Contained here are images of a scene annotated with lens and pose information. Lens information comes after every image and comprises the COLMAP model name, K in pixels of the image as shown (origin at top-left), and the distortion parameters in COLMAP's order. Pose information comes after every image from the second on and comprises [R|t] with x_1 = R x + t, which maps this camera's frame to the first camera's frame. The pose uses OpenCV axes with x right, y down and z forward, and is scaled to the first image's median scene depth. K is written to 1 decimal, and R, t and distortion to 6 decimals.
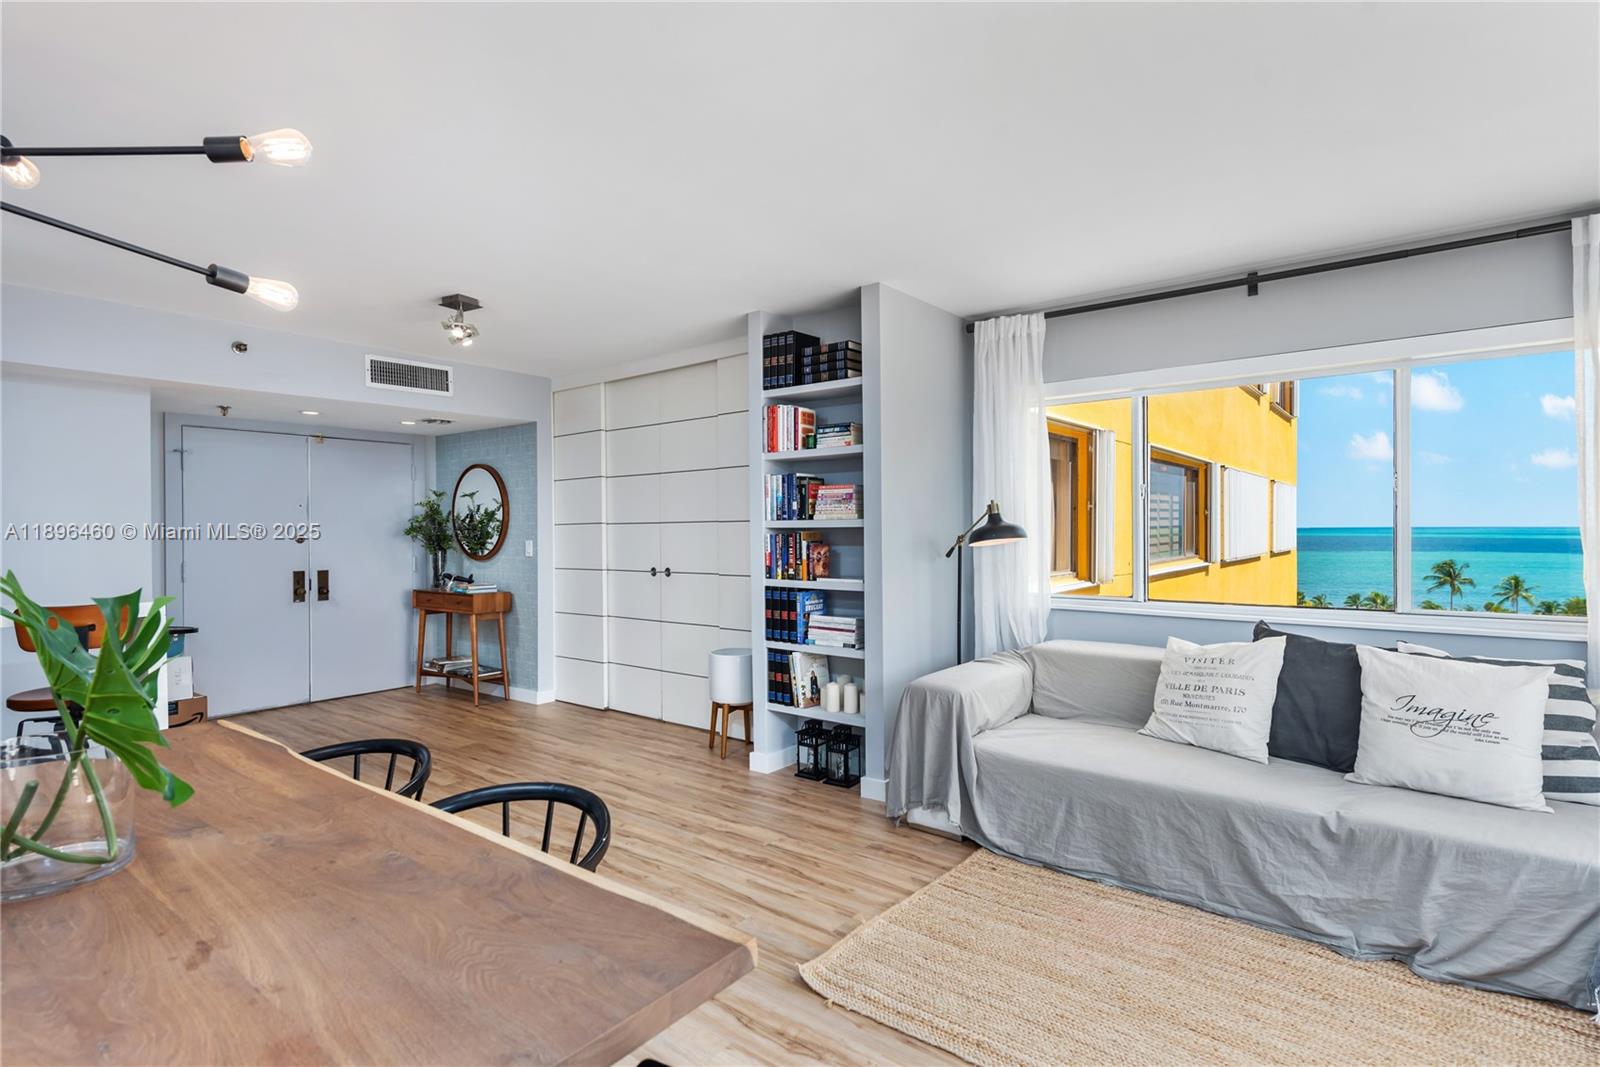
lens RADIAL K [[801.3, 0, 791.6], [0, 801.3, 530.7], [0, 0, 1]] dist [0.024370, -0.000064]
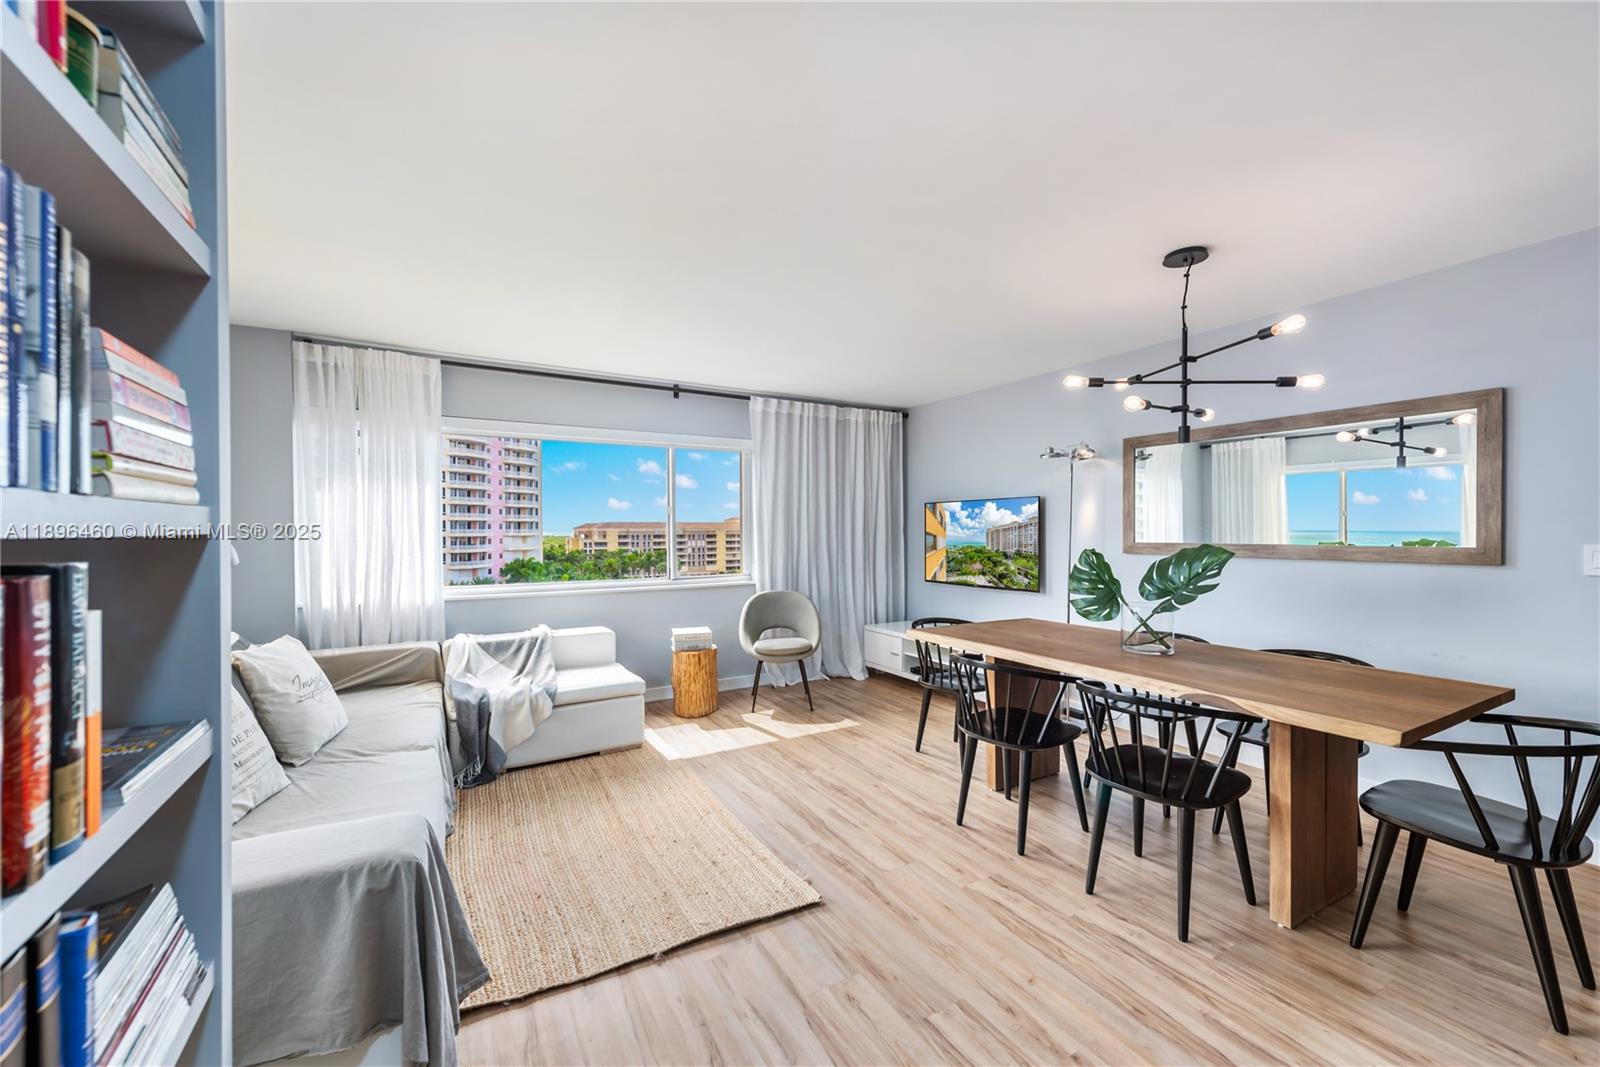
lens RADIAL K [[630.0, 0, 799.2], [0, 630.0, 536.2], [0, 0, 1]] dist [0.020508, -0.006943]
pose [[-0.930558, 0.006548, 0.366086, -0.183354], [0.011155, 0.999883, 0.010469, -0.003993], [-0.365975, 0.013826, -0.930522, 1.073767]]
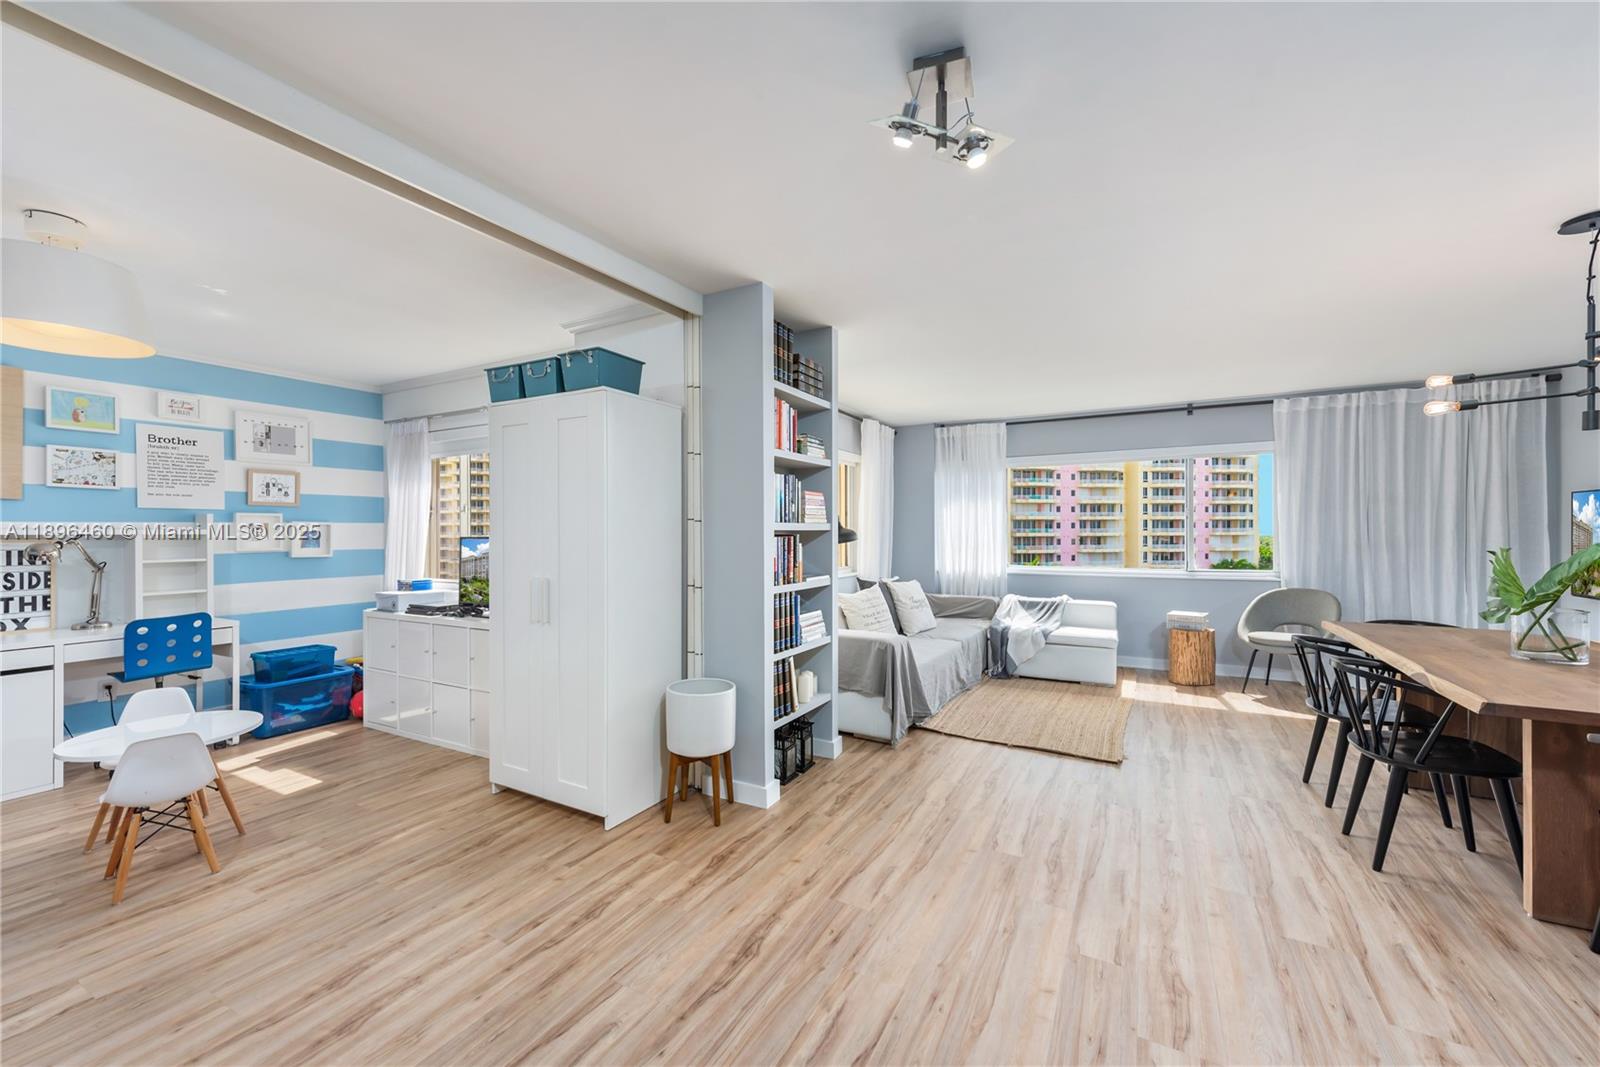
lens RADIAL K [[630.0, 0, 799.2], [0, 630.0, 536.2], [0, 0, 1]] dist [0.020508, -0.006943]
pose [[-0.172047, 0.000020, 0.985089, -0.769232], [0.007699, 0.999969, 0.001324, 0.002575], [-0.985059, 0.007812, -0.172042, 1.136816]]
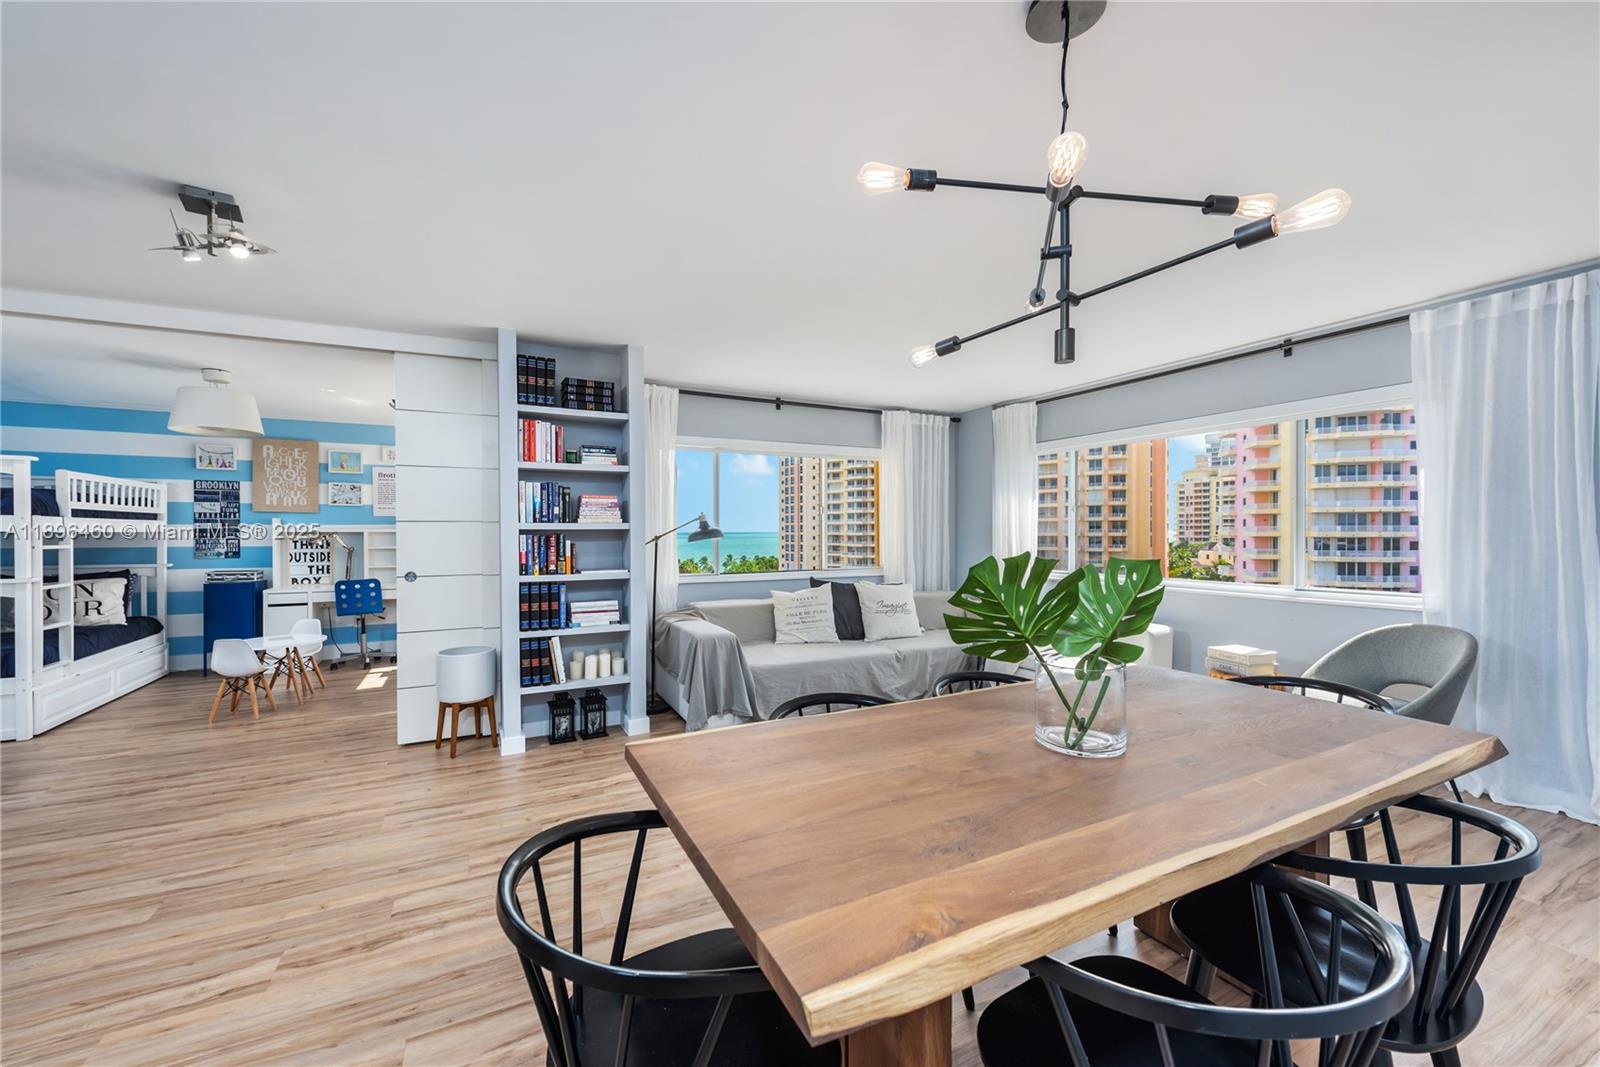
lens RADIAL K [[630.0, 0, 799.2], [0, 630.0, 536.2], [0, 0, 1]] dist [0.020508, -0.006943]
pose [[0.410477, -0.002764, 0.911867, -0.691006], [0.003456, 0.999993, 0.001475, 0.006072], [-0.911865, 0.002546, 0.410483, 0.307393]]
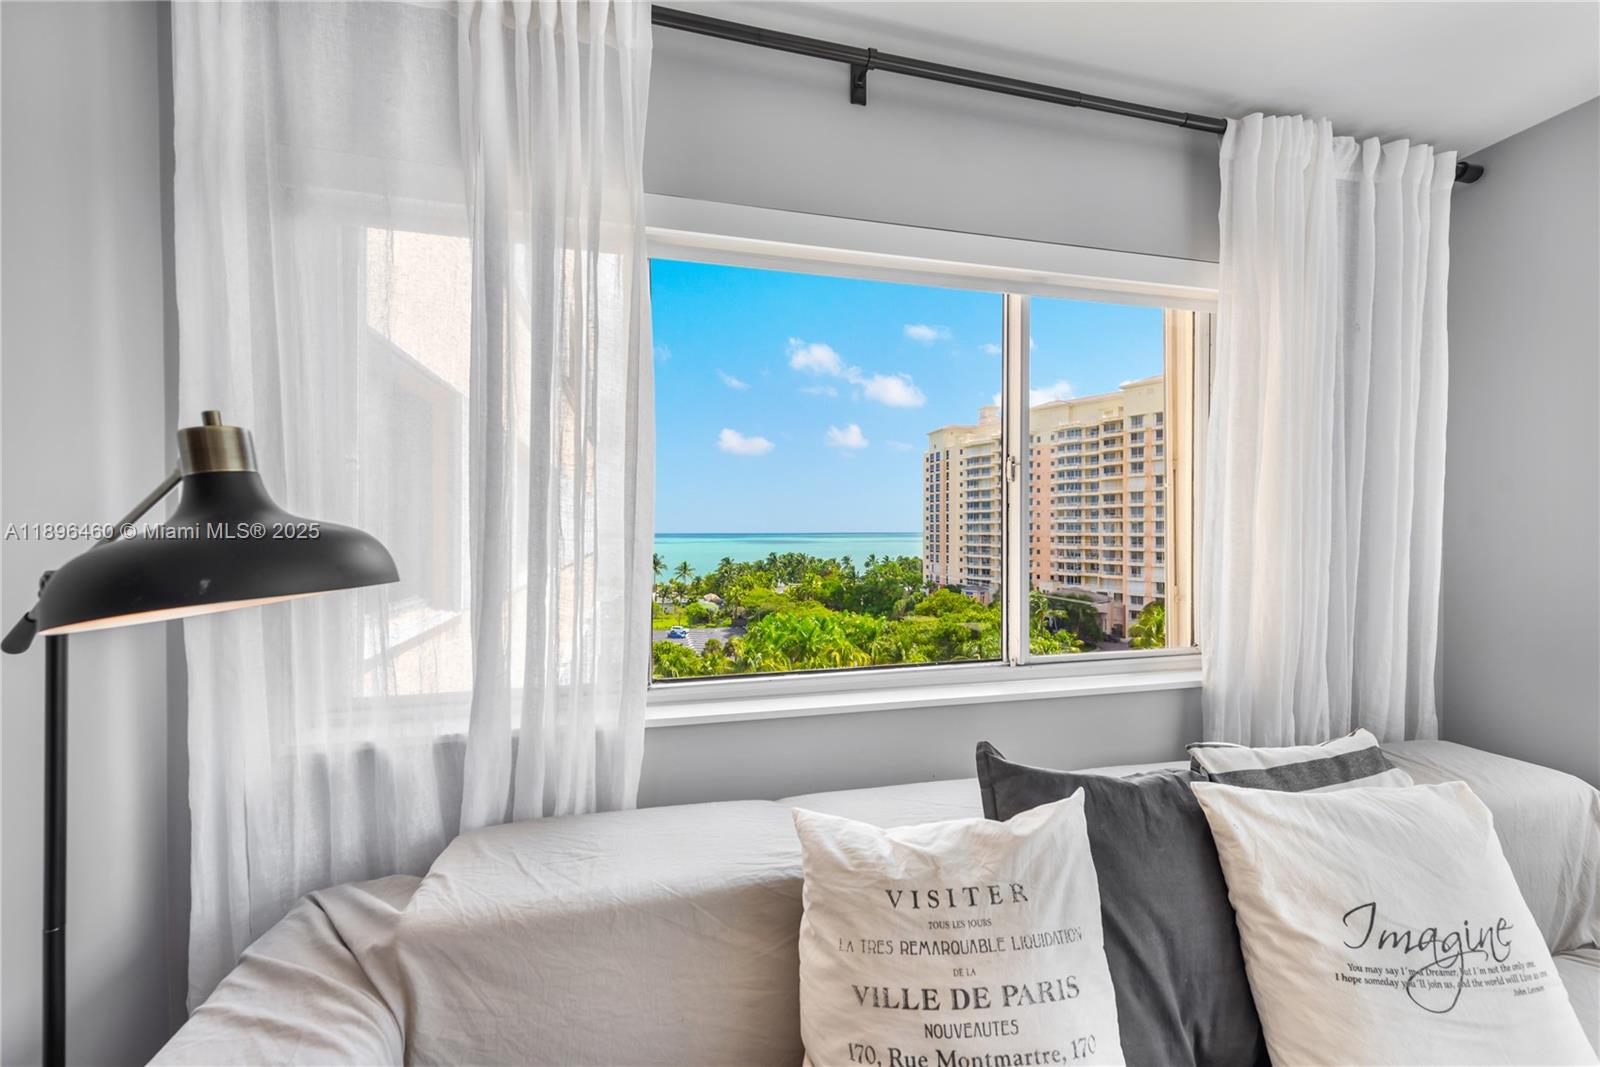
lens RADIAL K [[624.2, 0, 800.0], [0, 624.2, 533.5], [0, 0, 1]] dist [-0.001198, -0.000243]
pose [[0.606573, 0.001180, 0.795027, 0.192897], [0.000886, 0.999997, -0.002160, -0.004002], [-0.795027, 0.002014, 0.606571, 0.697316]]
